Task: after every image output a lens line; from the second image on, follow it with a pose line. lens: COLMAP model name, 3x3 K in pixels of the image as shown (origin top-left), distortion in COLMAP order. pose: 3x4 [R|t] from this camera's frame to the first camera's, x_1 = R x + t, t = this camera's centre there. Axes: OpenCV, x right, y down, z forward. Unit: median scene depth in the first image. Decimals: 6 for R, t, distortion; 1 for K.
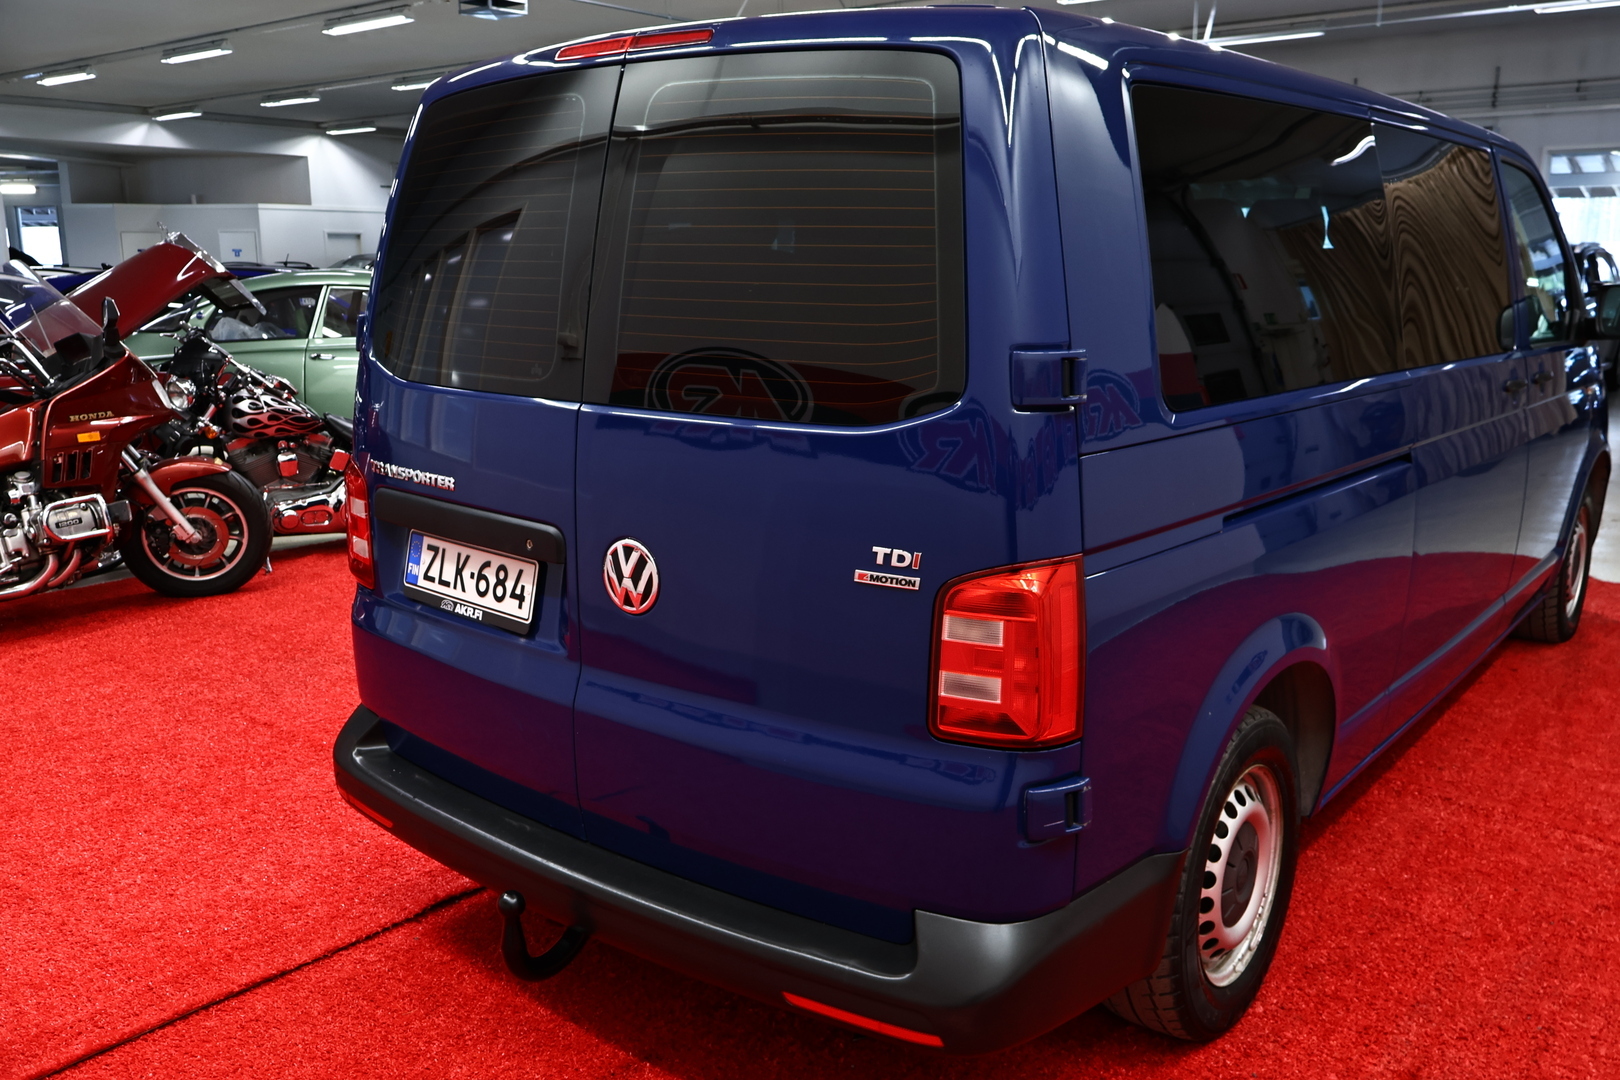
lens RADIAL K [[1339.9, 0, 804.7], [0, 1339.9, 552.3], [0, 0, 1]] dist [-0.001143, -0.021112]
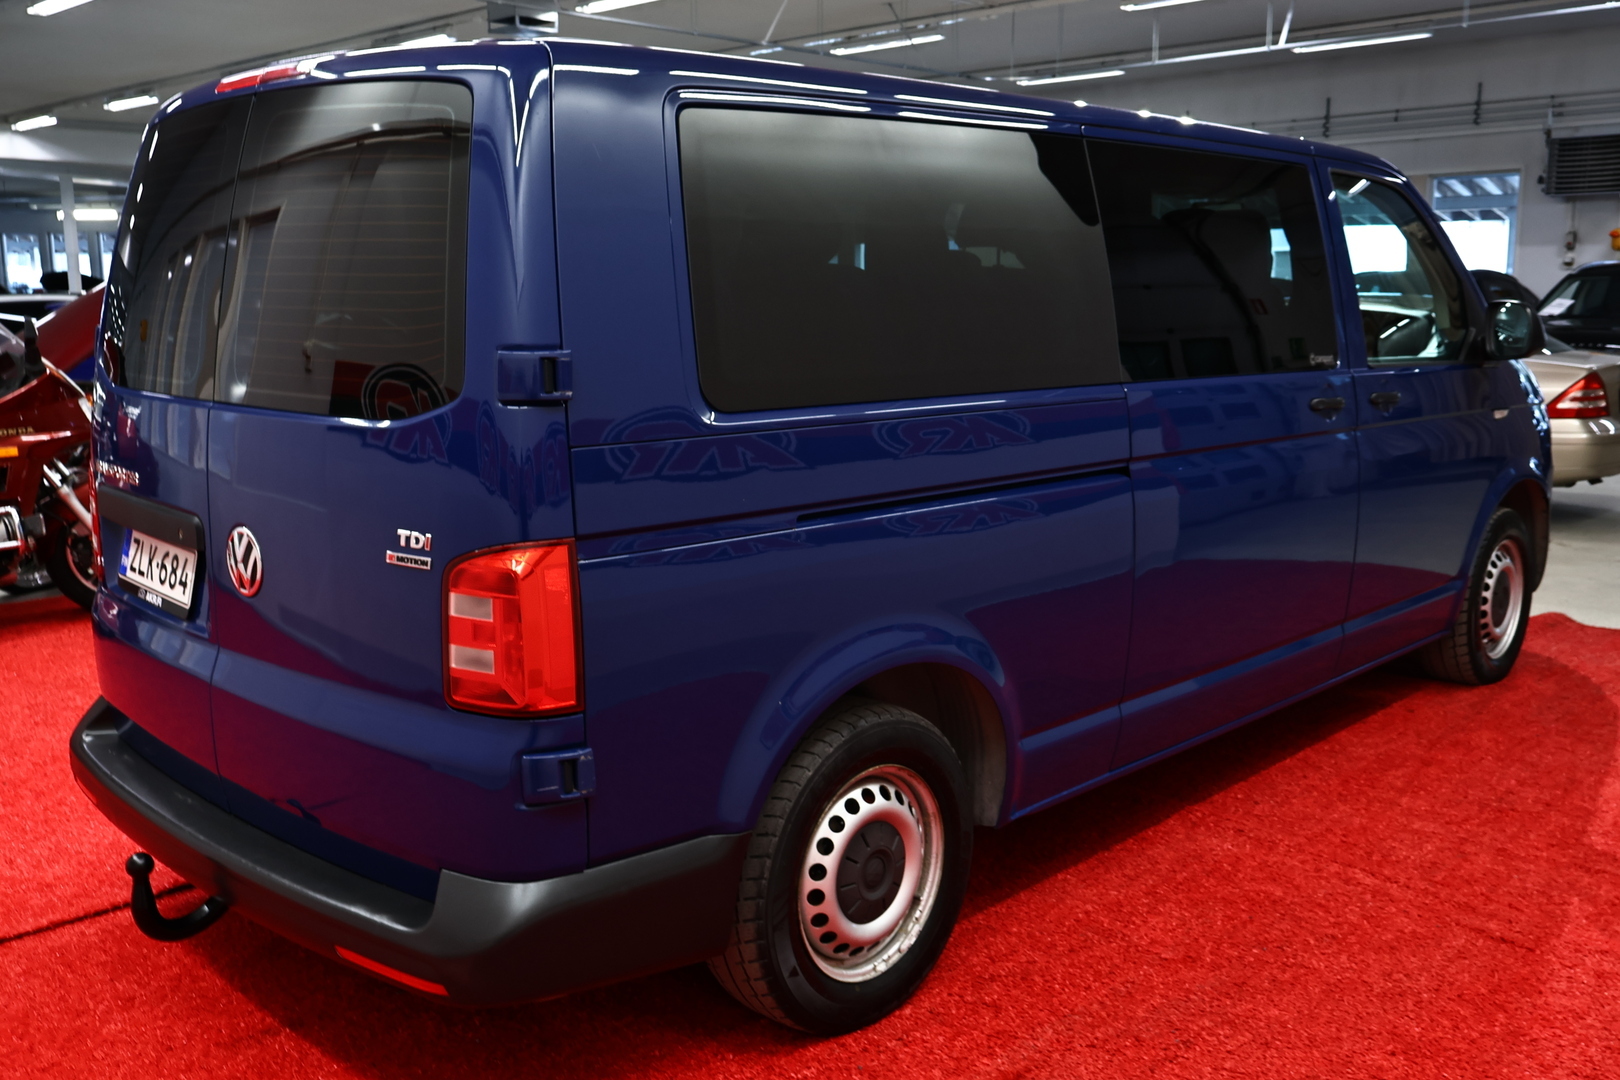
lens RADIAL K [[1465.5, 0, 815.6], [0, 1465.5, 531.5], [0, 0, 1]] dist [-0.035287, 0.012919]
pose [[0.996890, 0.015210, -0.077321, 0.368577], [-0.019022, 0.998627, -0.048804, 0.037393], [0.076472, 0.050123, 0.995811, -0.123198]]
